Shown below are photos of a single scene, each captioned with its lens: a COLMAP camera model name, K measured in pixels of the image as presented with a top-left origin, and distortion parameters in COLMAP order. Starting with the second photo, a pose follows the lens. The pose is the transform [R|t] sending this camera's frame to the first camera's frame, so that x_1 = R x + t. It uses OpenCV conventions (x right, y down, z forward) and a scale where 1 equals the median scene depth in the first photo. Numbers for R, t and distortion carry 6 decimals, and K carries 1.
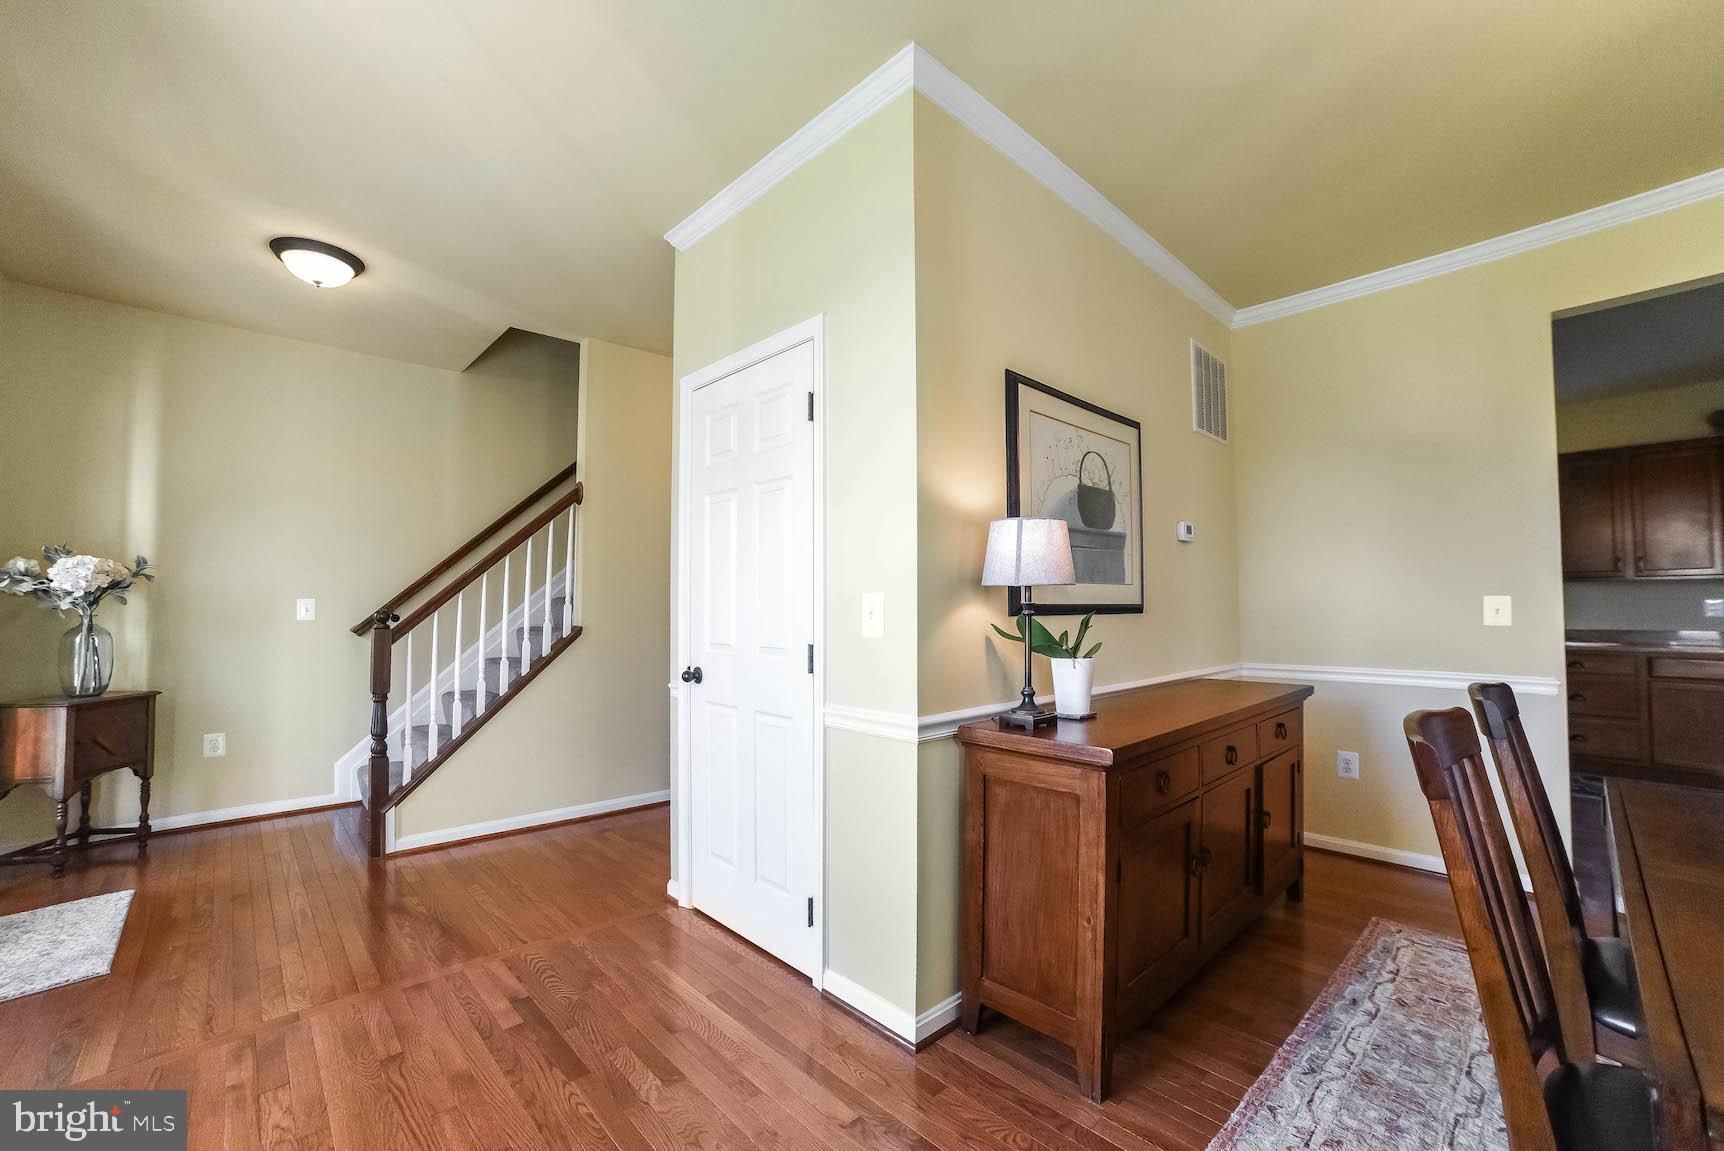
lens RADIAL K [[703.7, 0, 861.9], [0, 703.7, 587.4], [0, 0, 1]] dist [-0.089062, 0.037835]
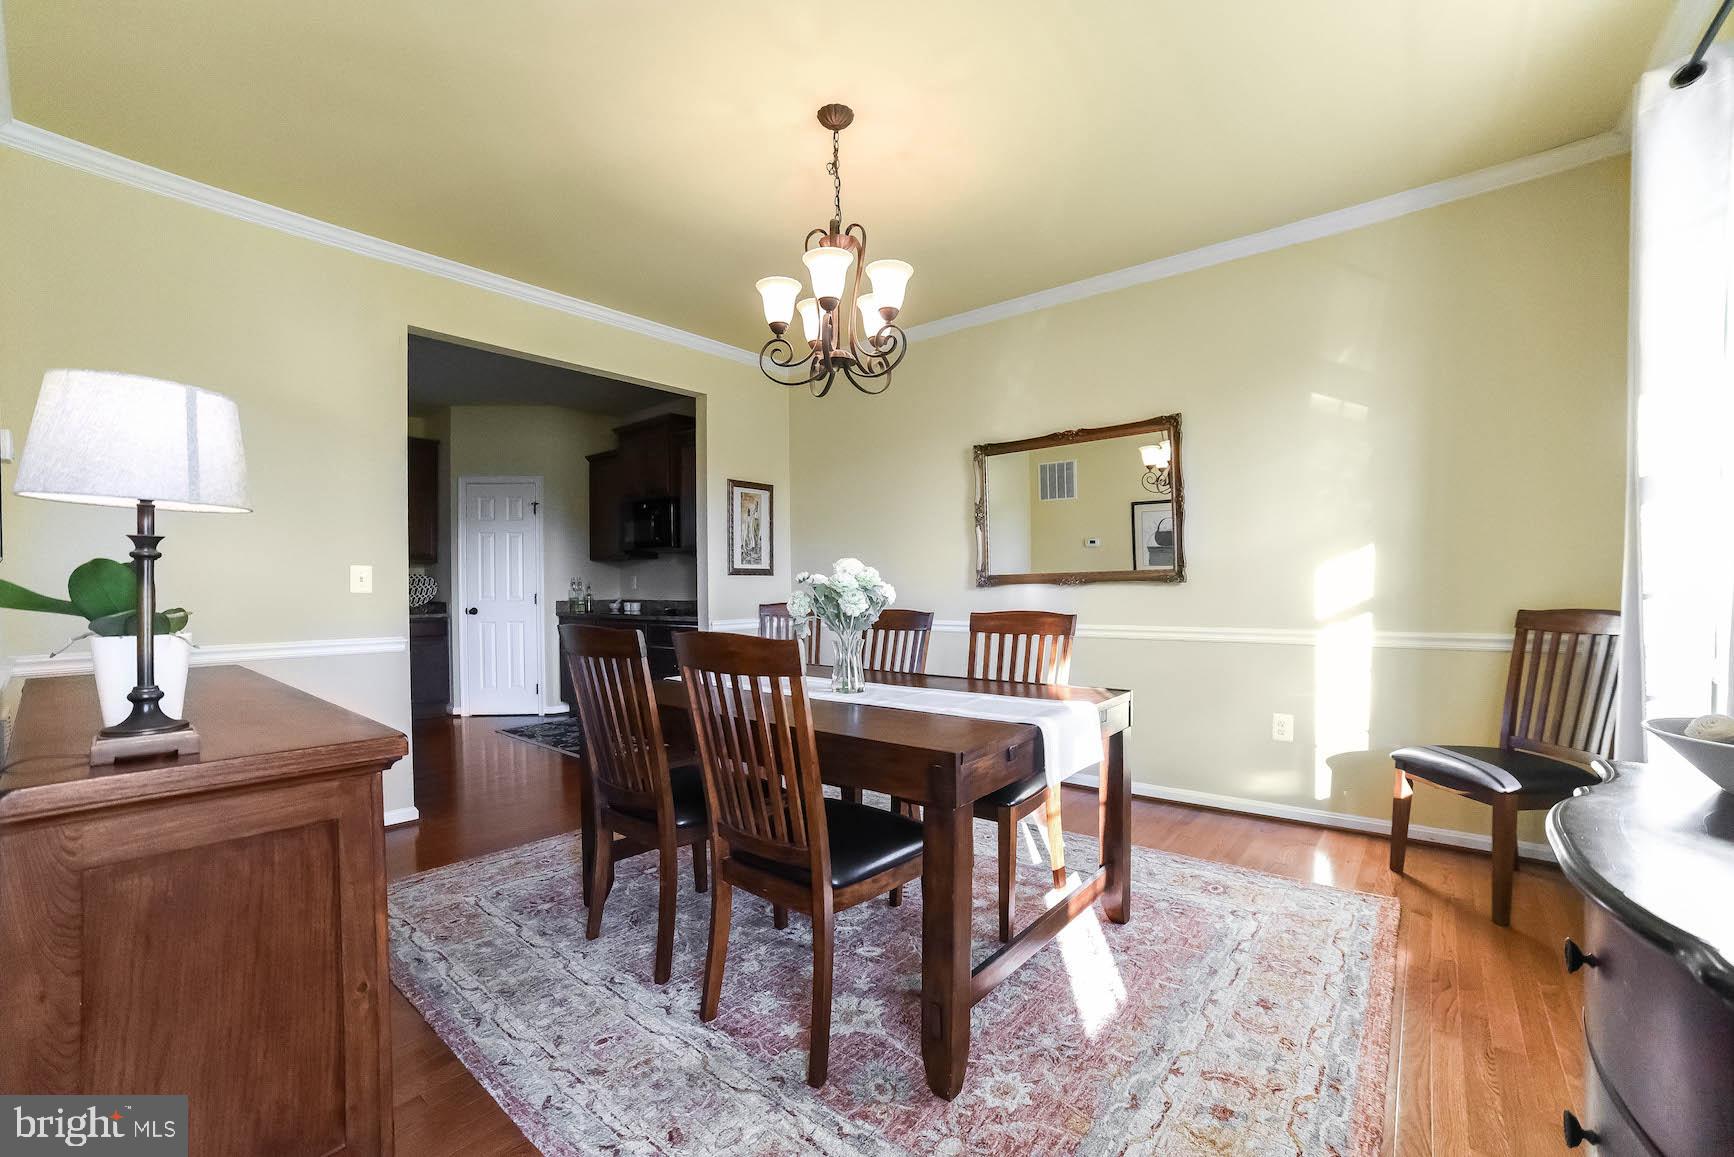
lens RADIAL K [[707.7, 0, 866.9], [0, 707.7, 590.5], [0, 0, 1]] dist [-0.089062, 0.037835]
pose [[-0.136345, 0.001287, 0.990661, -0.375838], [-0.028131, 0.999591, -0.005170, 0.053465], [-0.990262, -0.028573, -0.136254, 0.507428]]
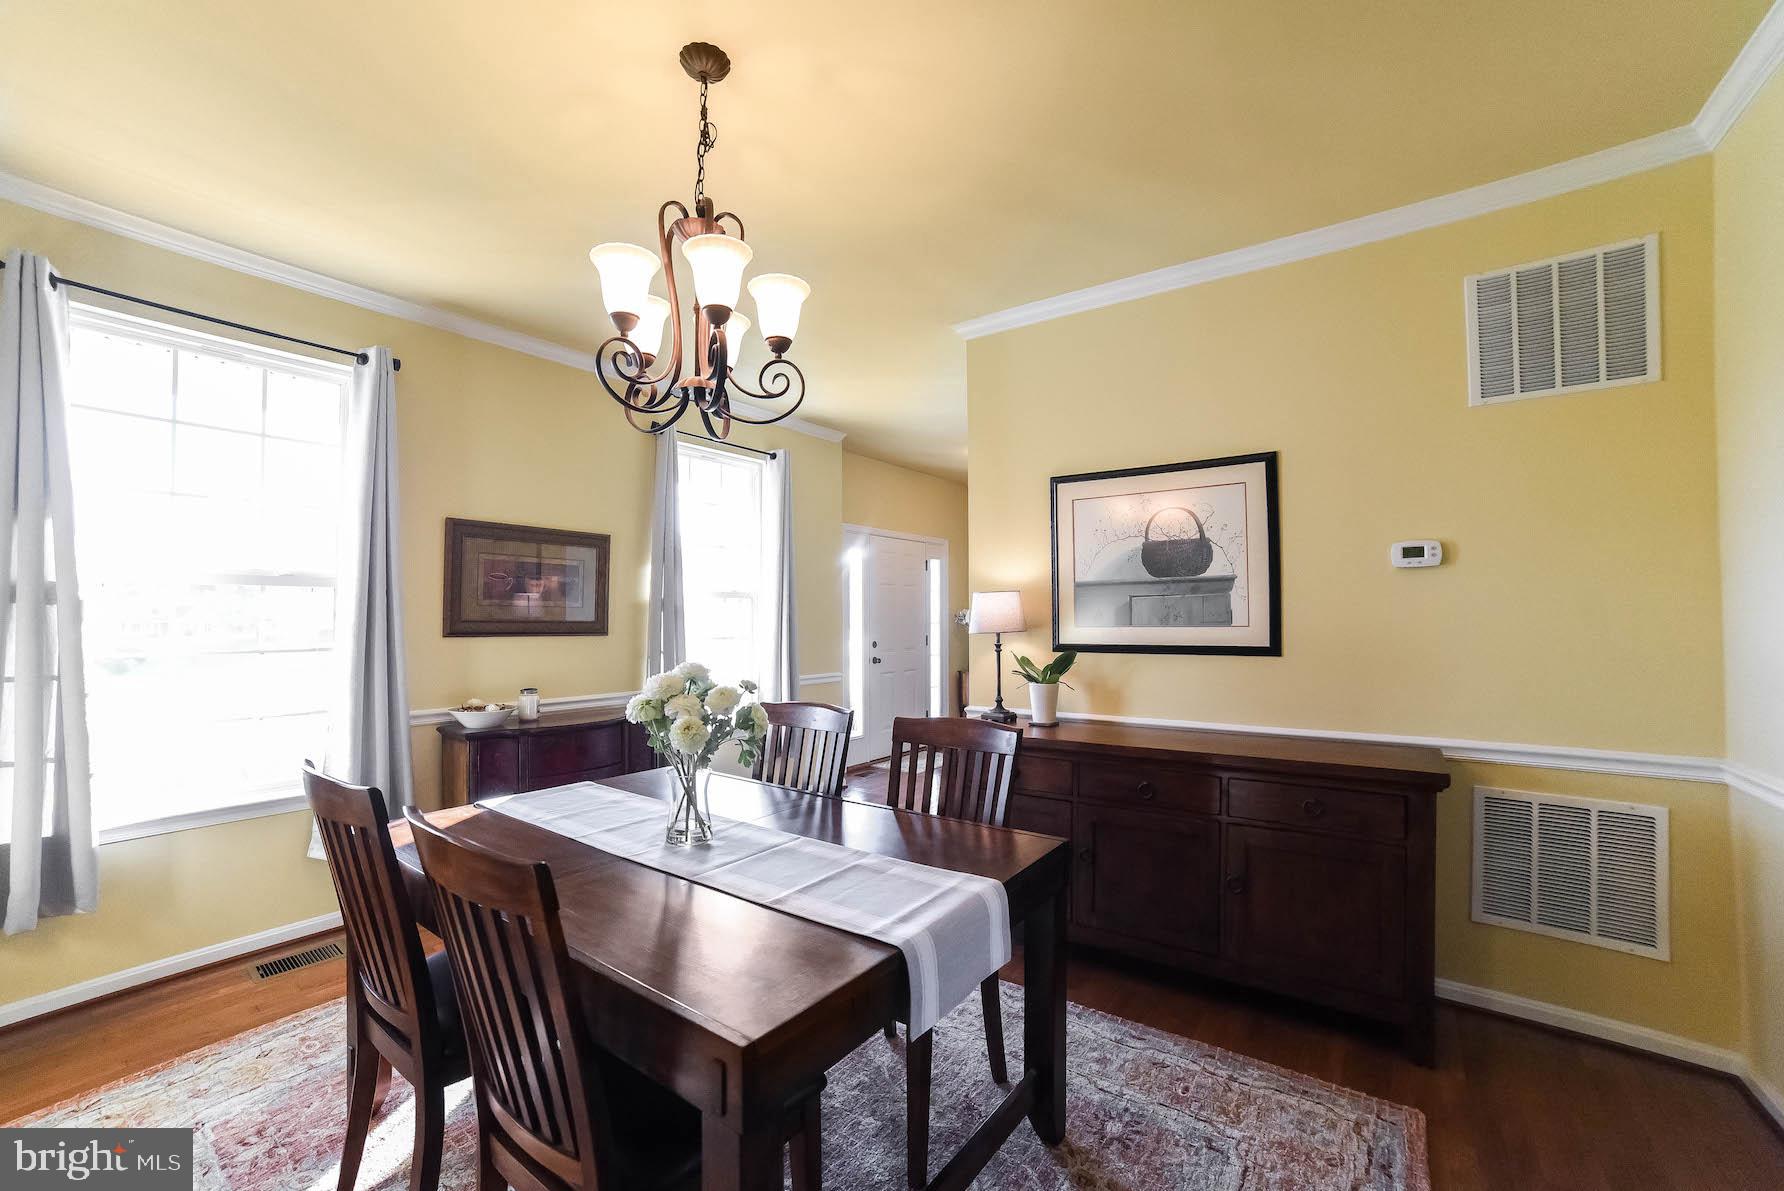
lens RADIAL K [[728.1, 0, 891.9], [0, 728.1, 607.8], [0, 0, 1]] dist [-0.089062, 0.037835]
pose [[0.191037, -0.007780, -0.981552, 1.818732], [0.040755, 0.999169, 0.000013, -0.071078], [0.980736, -0.040005, 0.191195, 0.457023]]
